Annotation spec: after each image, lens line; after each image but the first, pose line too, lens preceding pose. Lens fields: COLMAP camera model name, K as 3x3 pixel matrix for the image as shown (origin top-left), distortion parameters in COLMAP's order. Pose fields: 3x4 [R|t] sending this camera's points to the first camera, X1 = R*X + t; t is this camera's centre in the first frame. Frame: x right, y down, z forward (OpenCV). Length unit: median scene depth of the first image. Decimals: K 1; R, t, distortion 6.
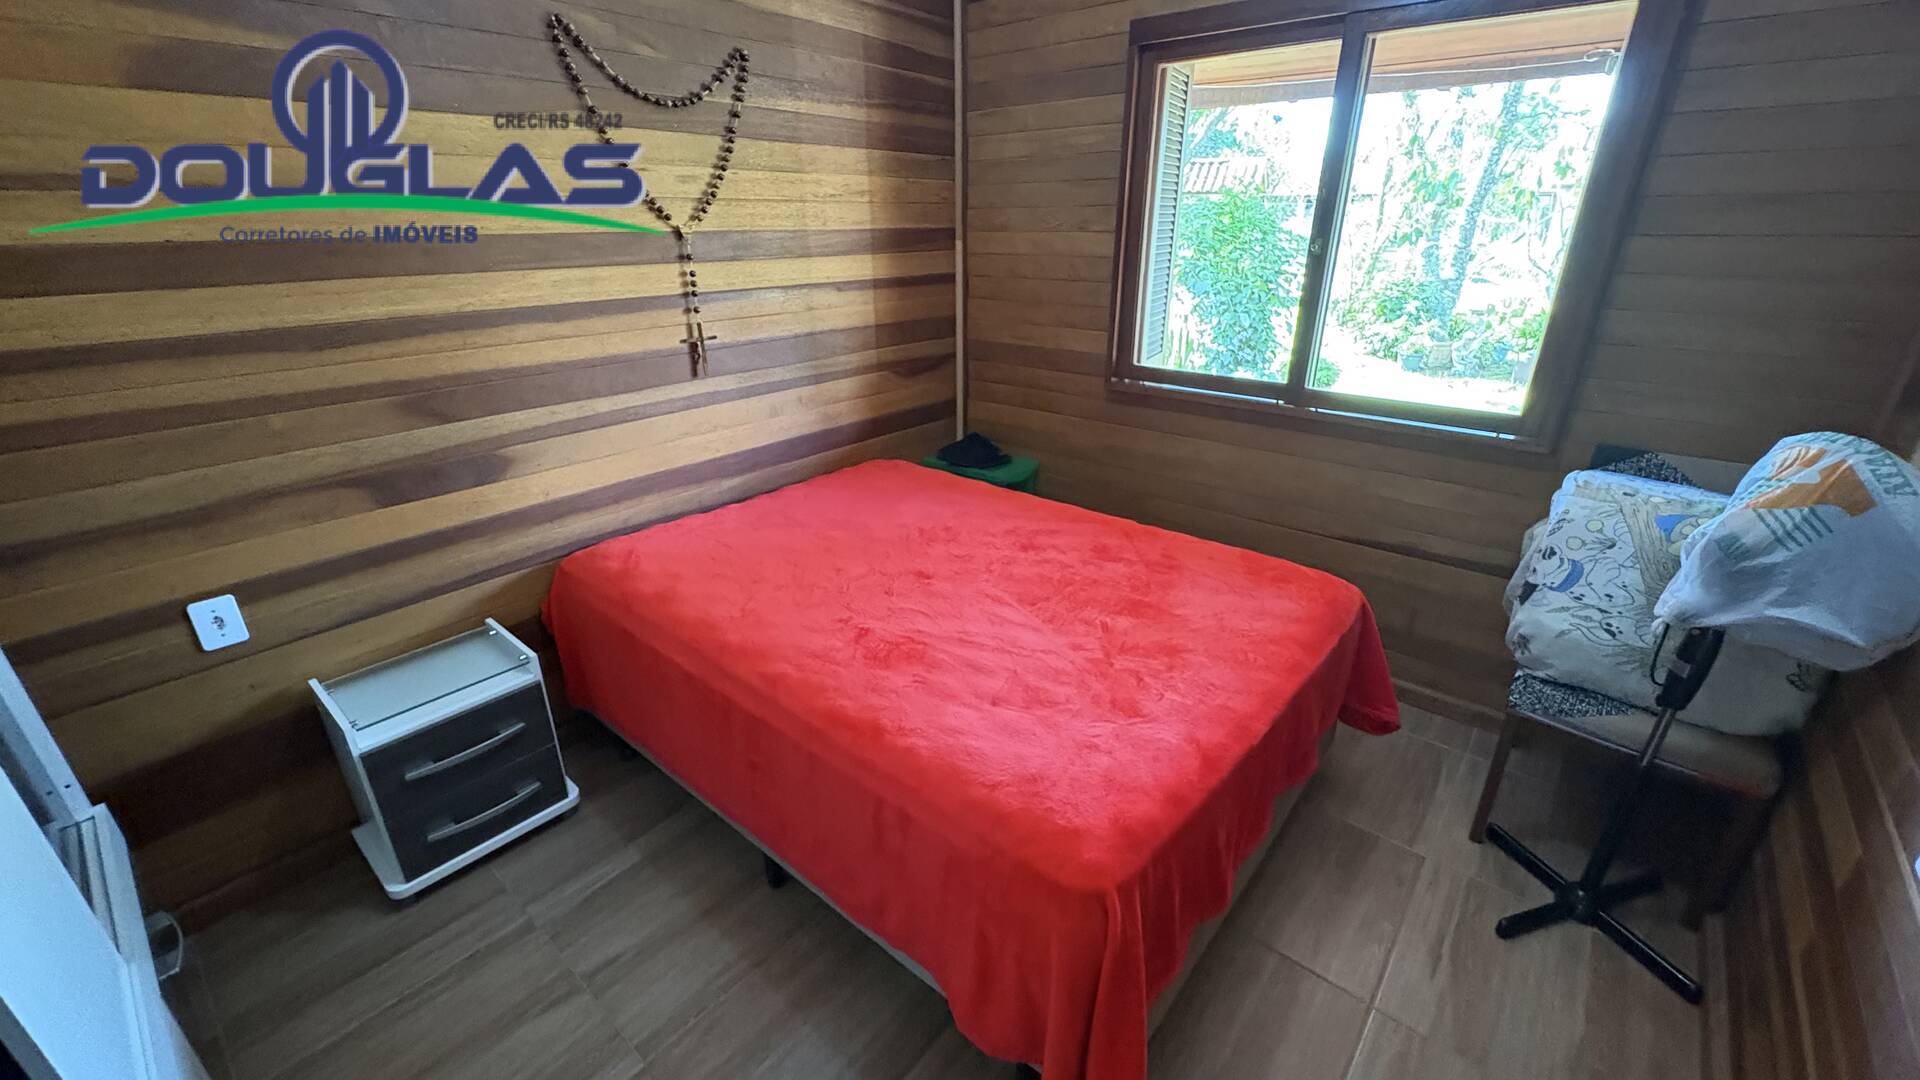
lens RADIAL K [[768.0, 0, 961.5], [0, 768.0, 544.7], [0, 0, 1]] dist [0.001548, 0.000077]
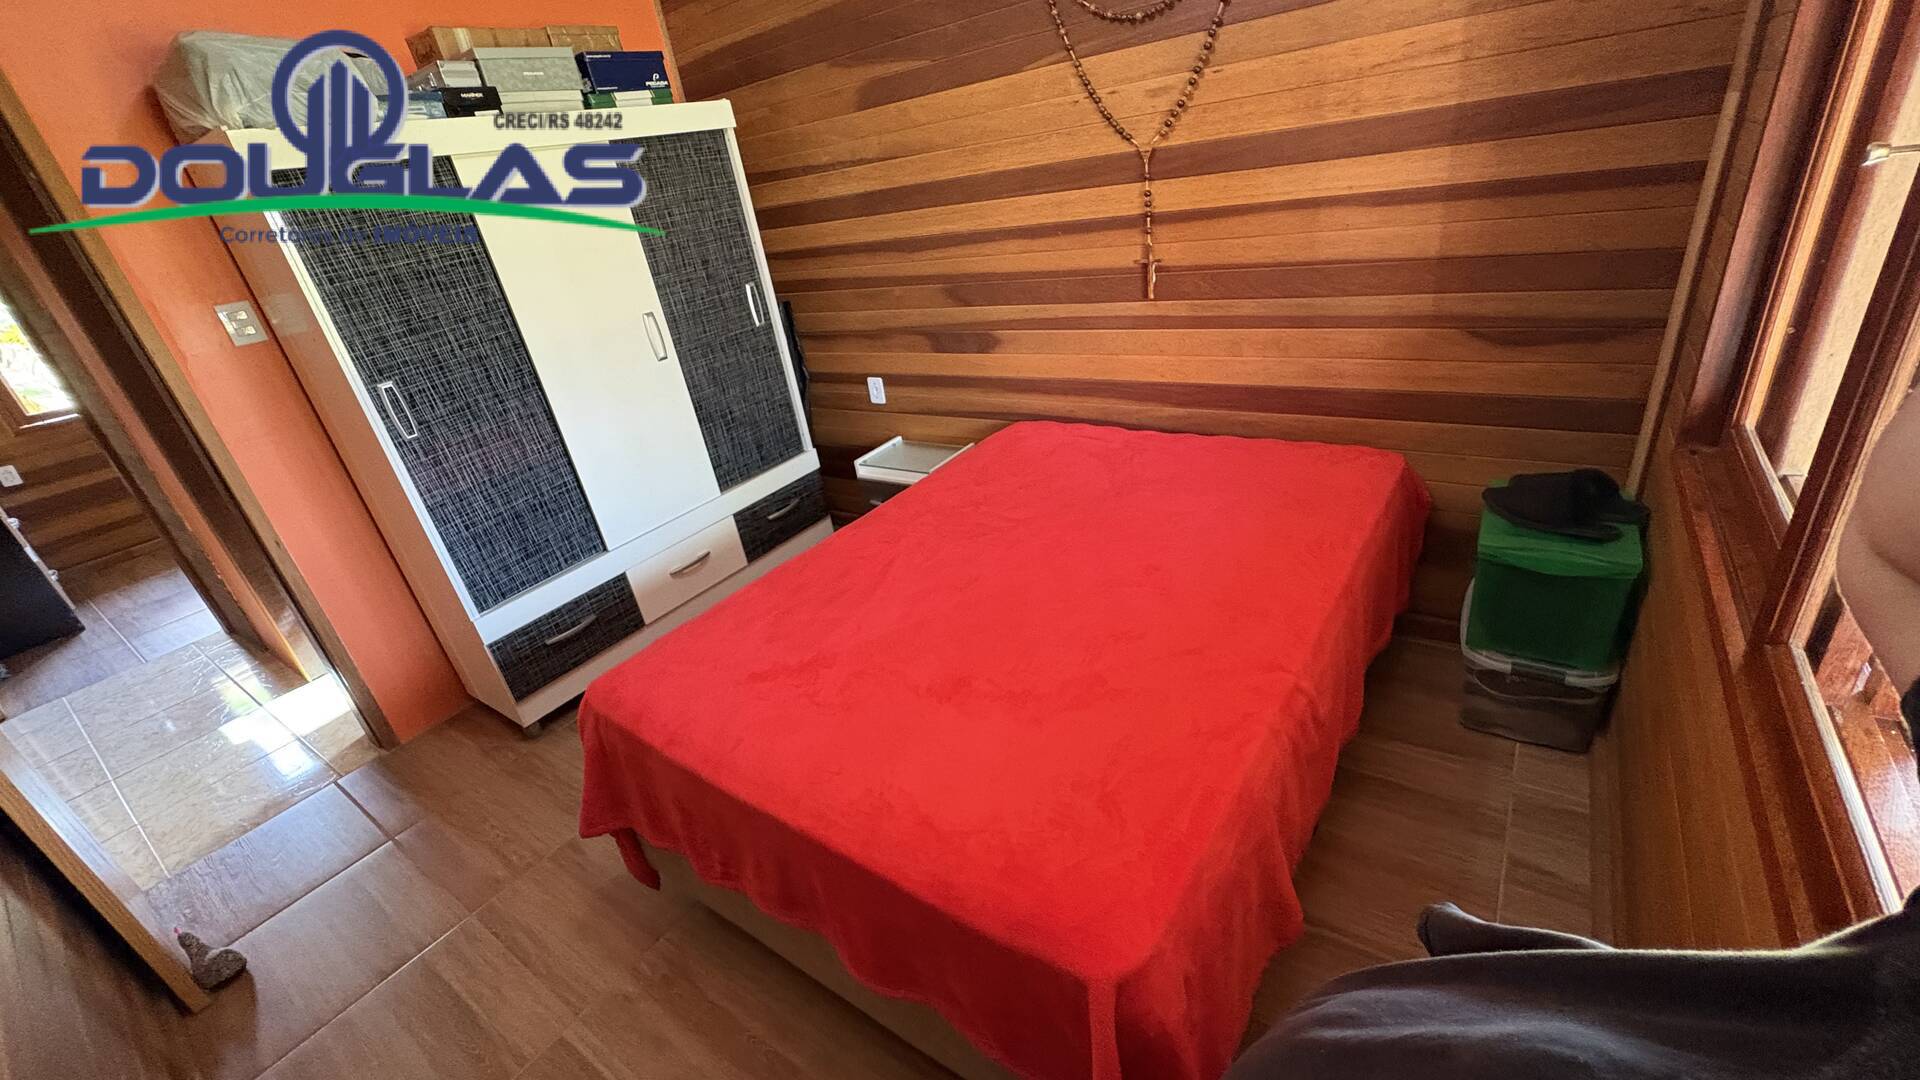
lens RADIAL K [[768.0, 0, 960.1], [0, 768.0, 531.6], [0, 0, 1]] dist [0.001548, 0.000077]
pose [[0.081556, 0.430308, -0.898990, 0.708727], [-0.251694, 0.881651, 0.399175, -0.305617], [0.964364, 0.193716, 0.180210, 0.678997]]
